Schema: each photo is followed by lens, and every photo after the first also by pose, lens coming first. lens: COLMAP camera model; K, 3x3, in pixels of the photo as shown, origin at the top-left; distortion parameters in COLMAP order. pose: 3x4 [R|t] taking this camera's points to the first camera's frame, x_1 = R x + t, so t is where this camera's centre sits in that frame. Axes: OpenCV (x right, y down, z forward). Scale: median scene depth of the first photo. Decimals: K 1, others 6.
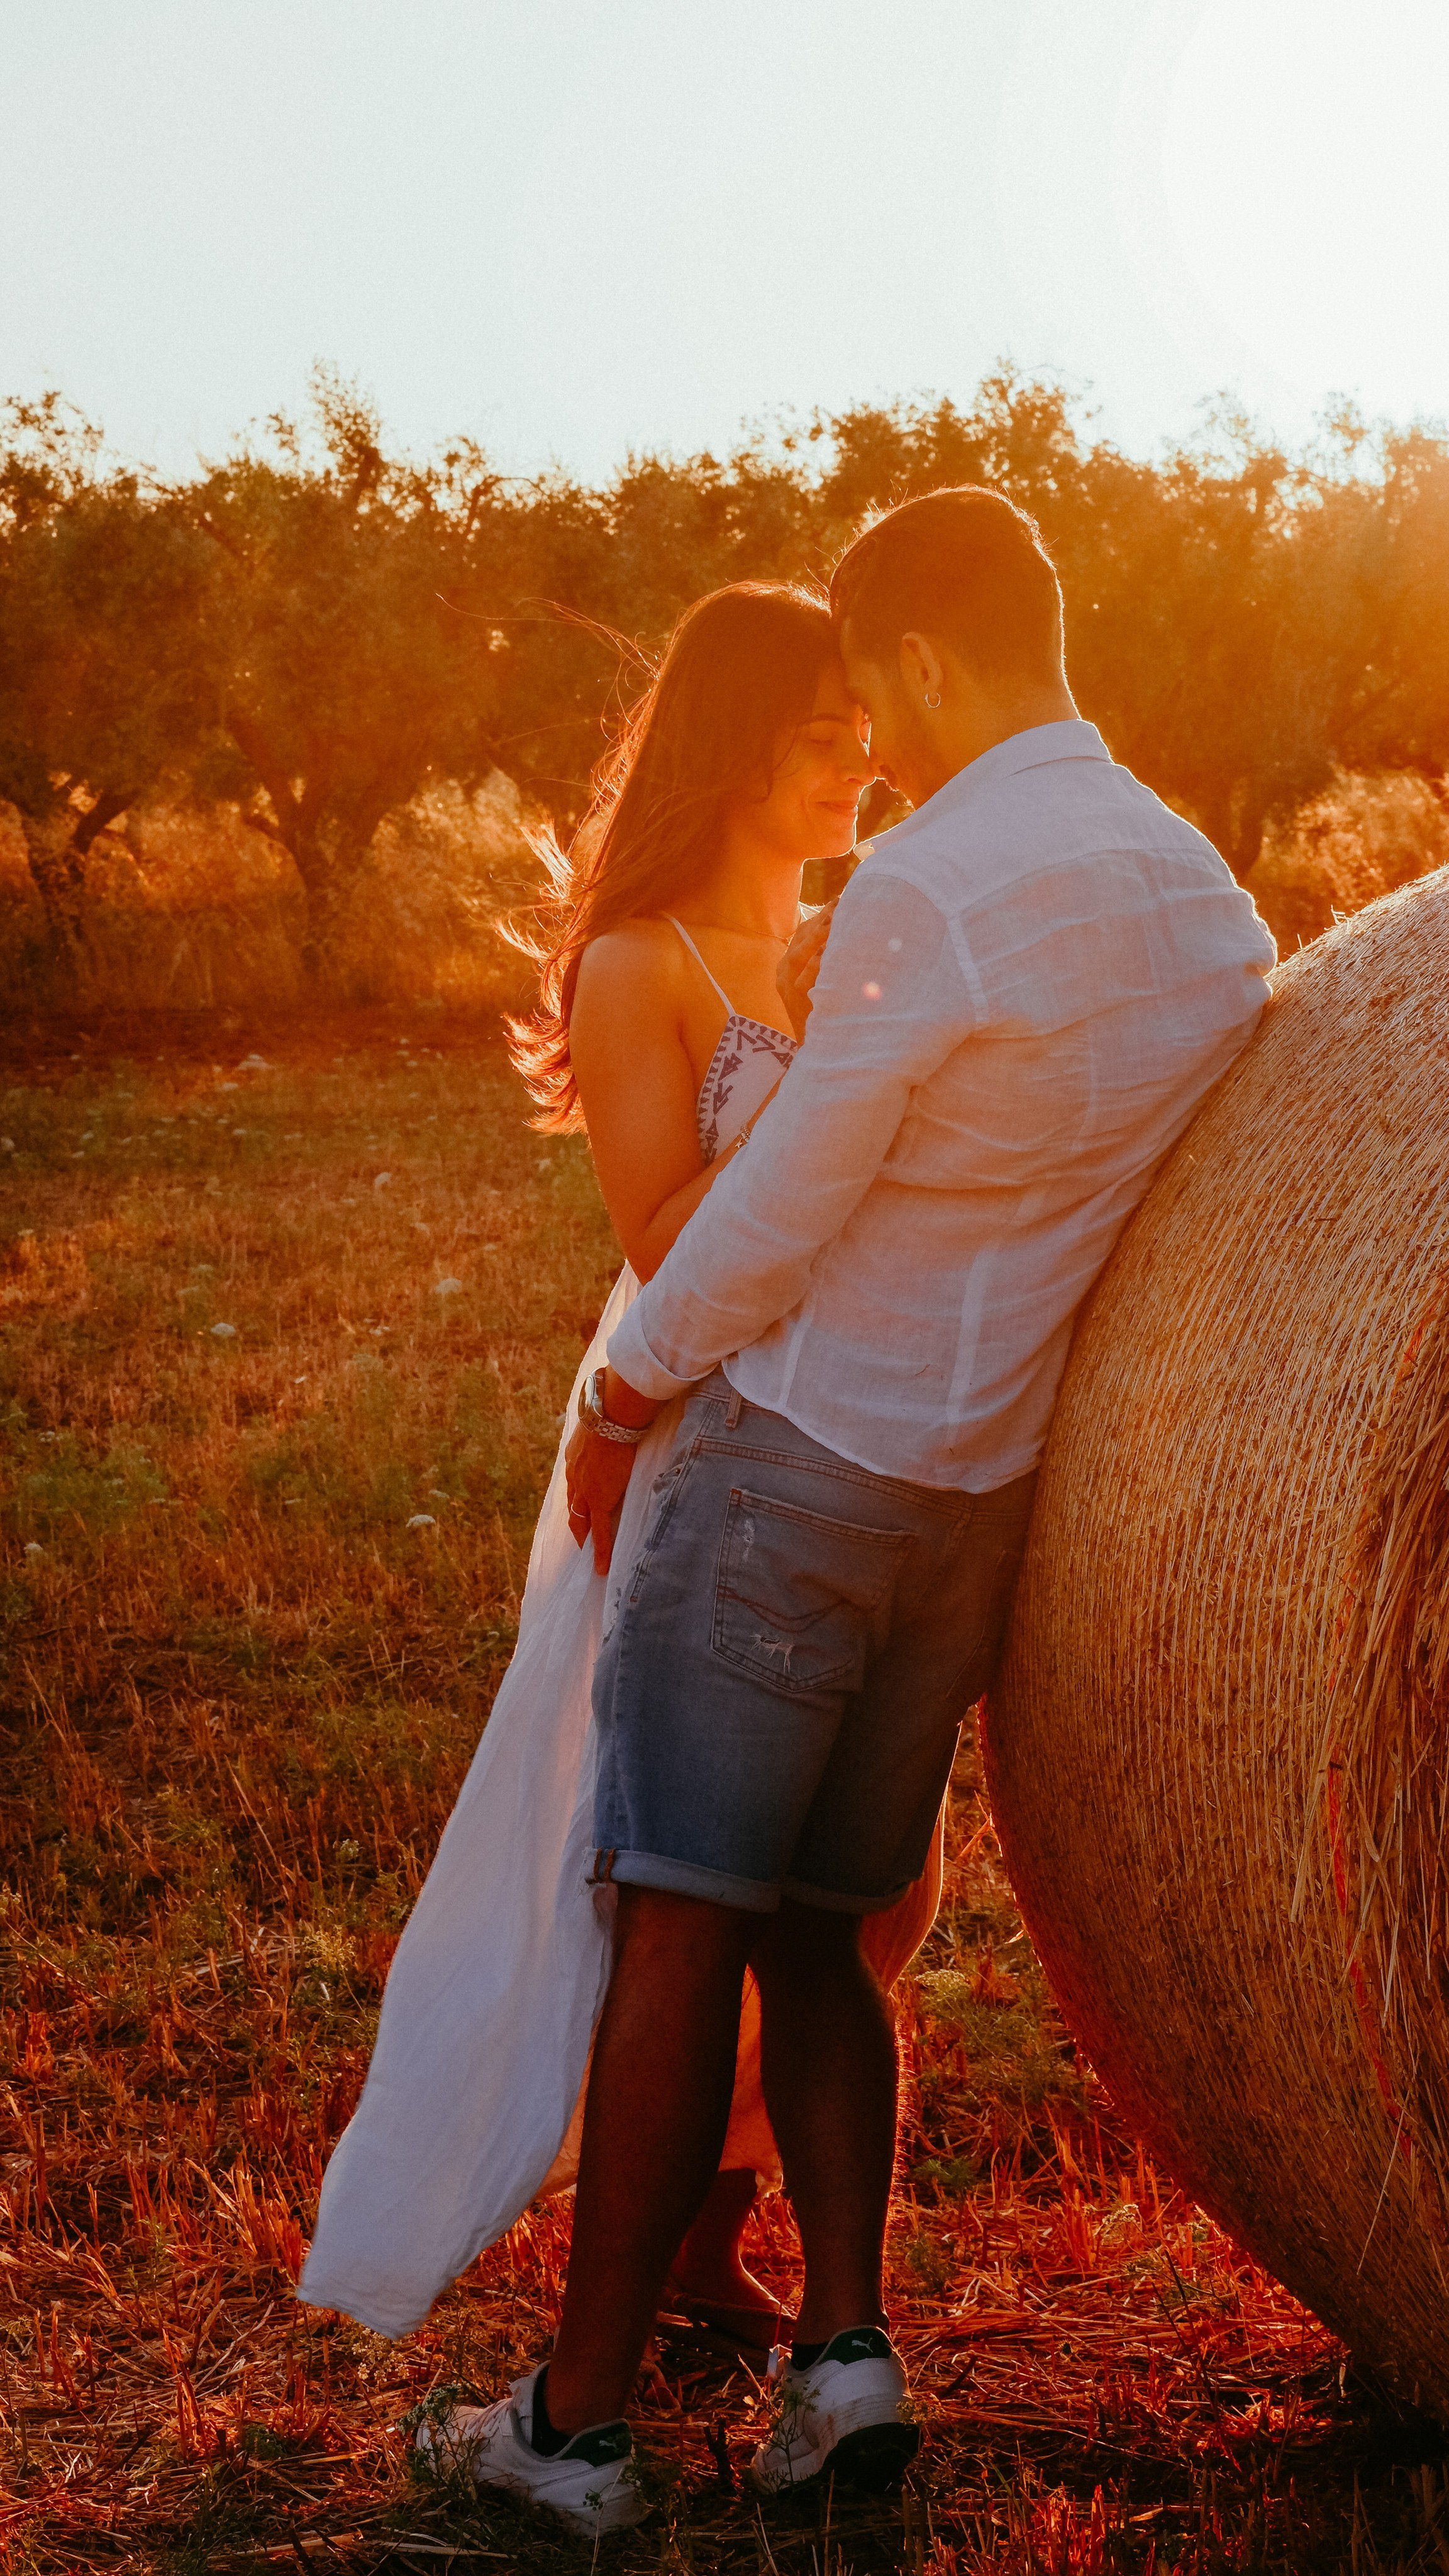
lens RADIAL K [[5910.4, 0, 724.3], [0, 5910.4, 1298.4], [0, 0, 1]] dist [-0.019402, 0.000000]
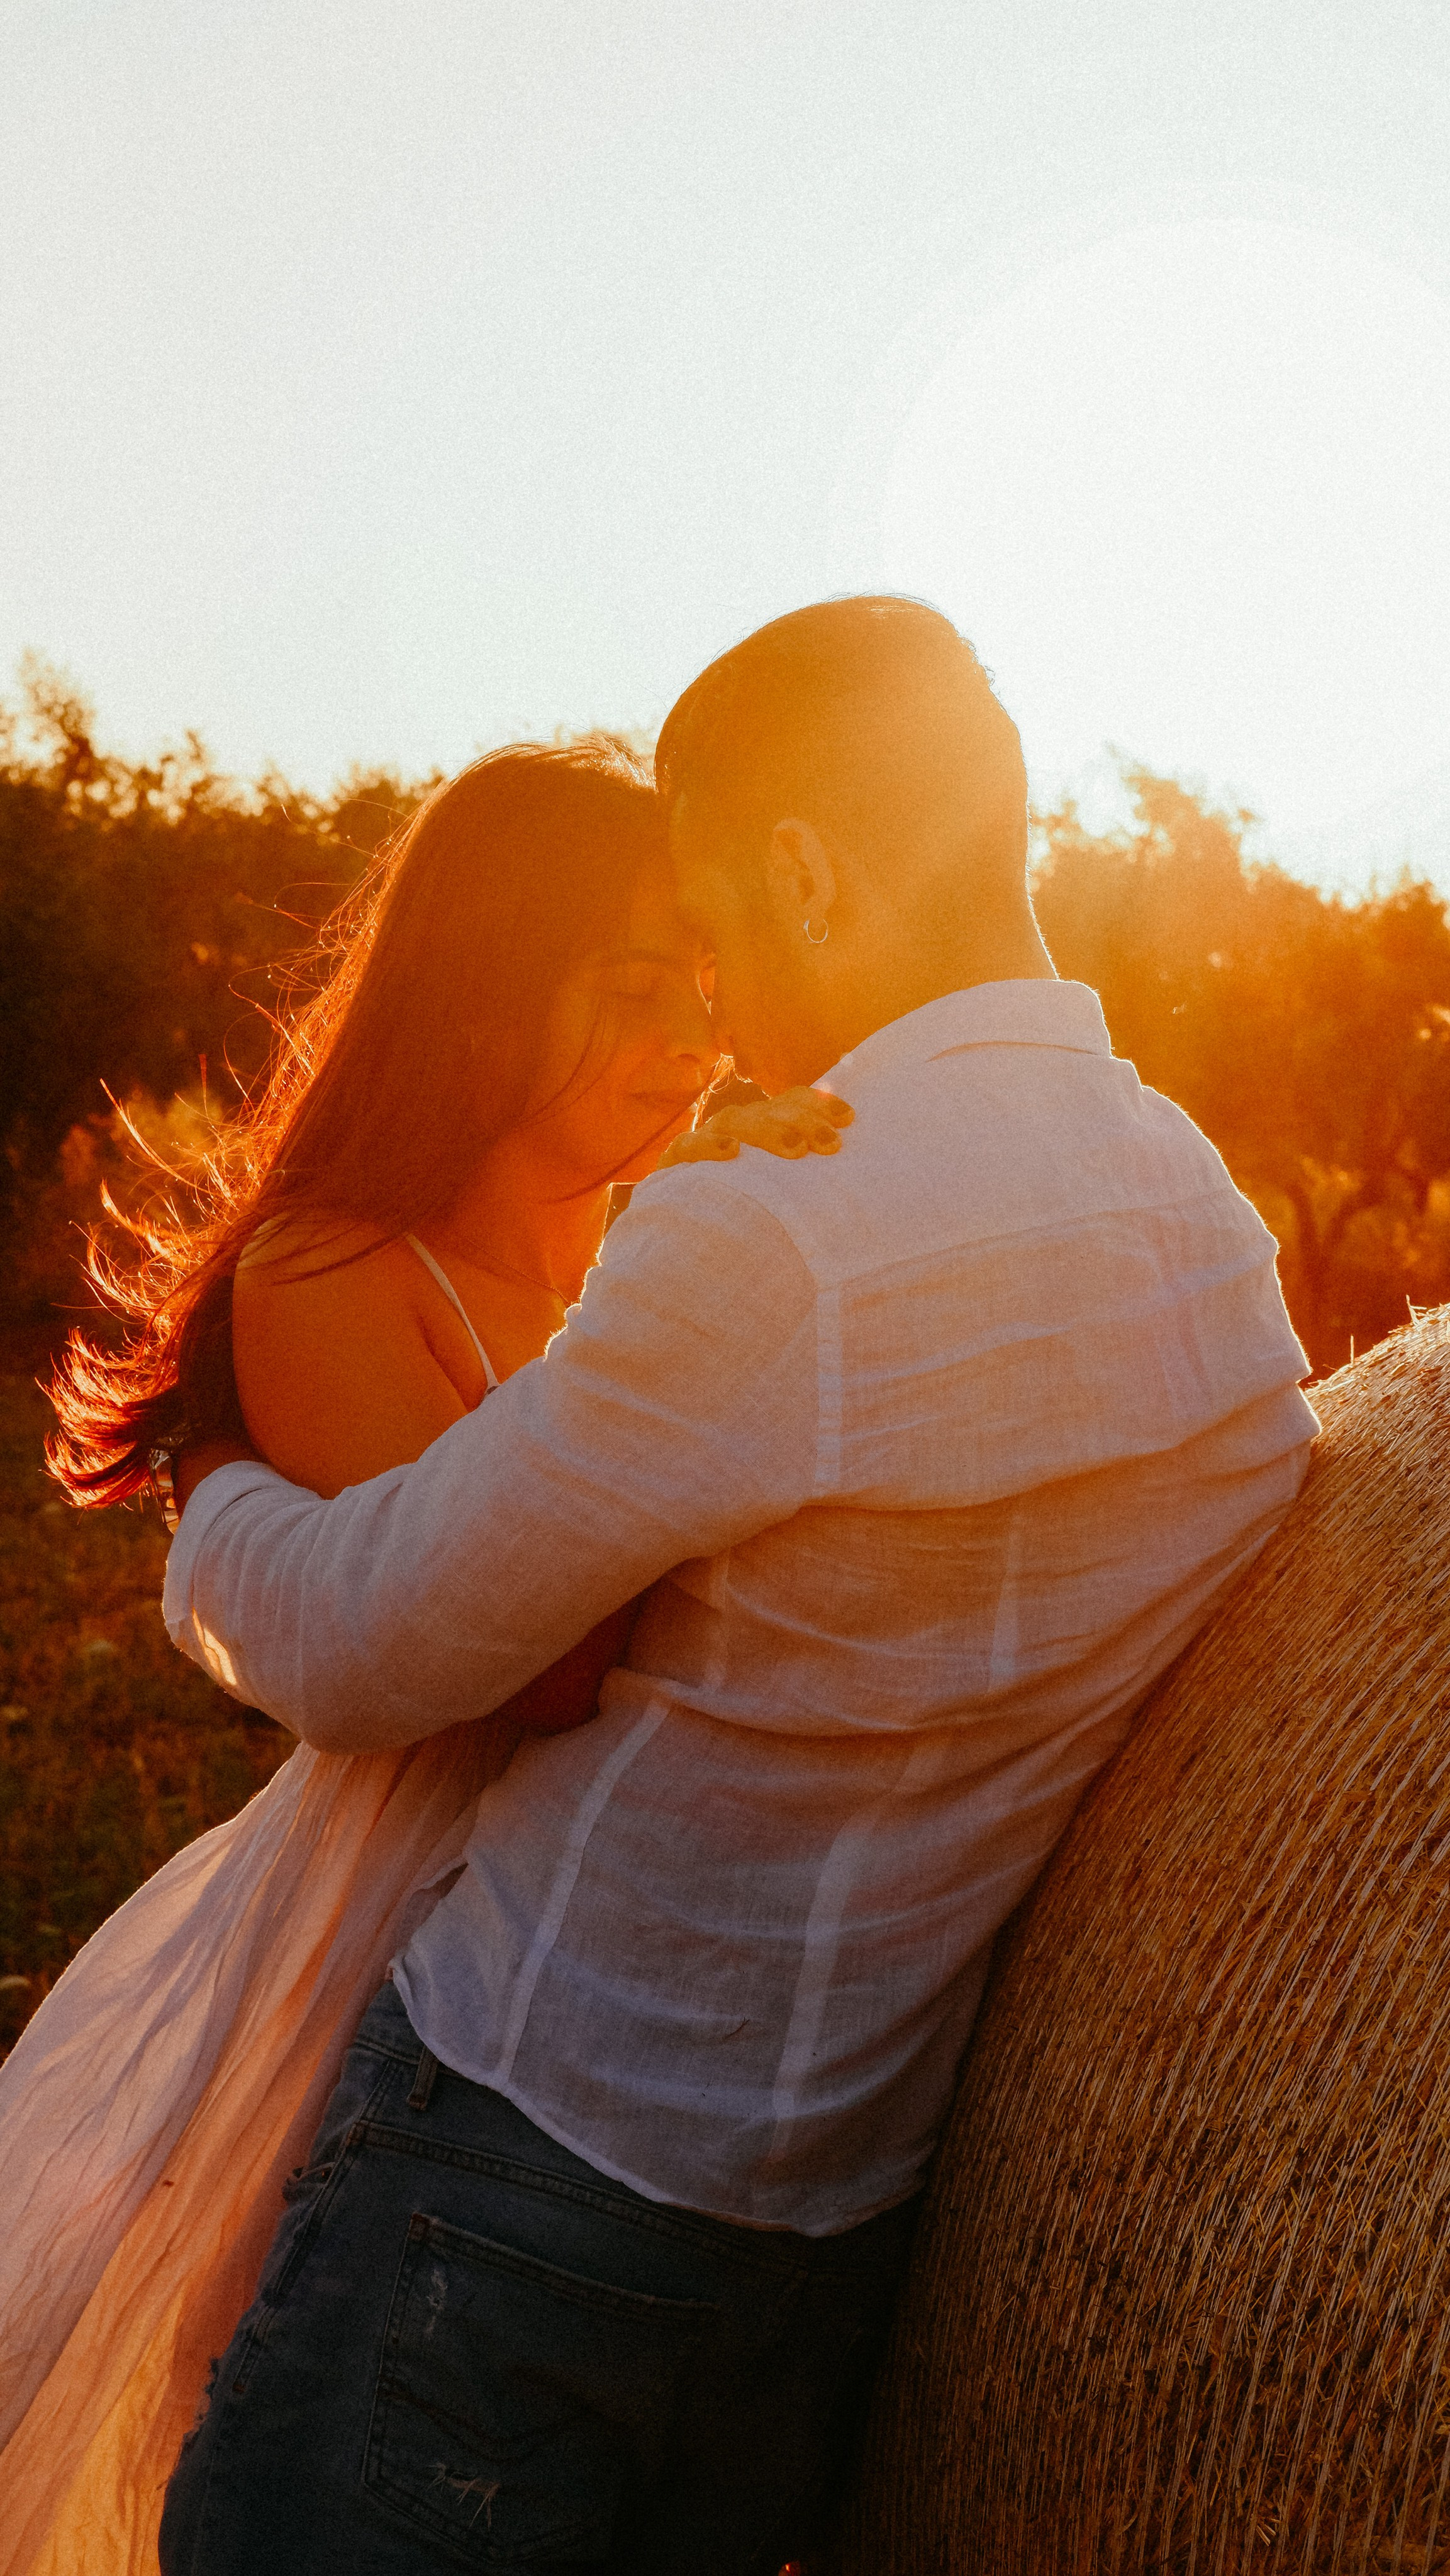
lens RADIAL K [[5911.2, 0, 734.4], [0, 5911.2, 1285.2], [0, 0, 1]] dist [-0.019402, 0.000000]
pose [[0.997127, 0.055113, 0.051972, -0.002549], [-0.051912, 0.996784, -0.061047, -0.026798], [-0.055169, 0.058174, 0.996781, 0.398307]]
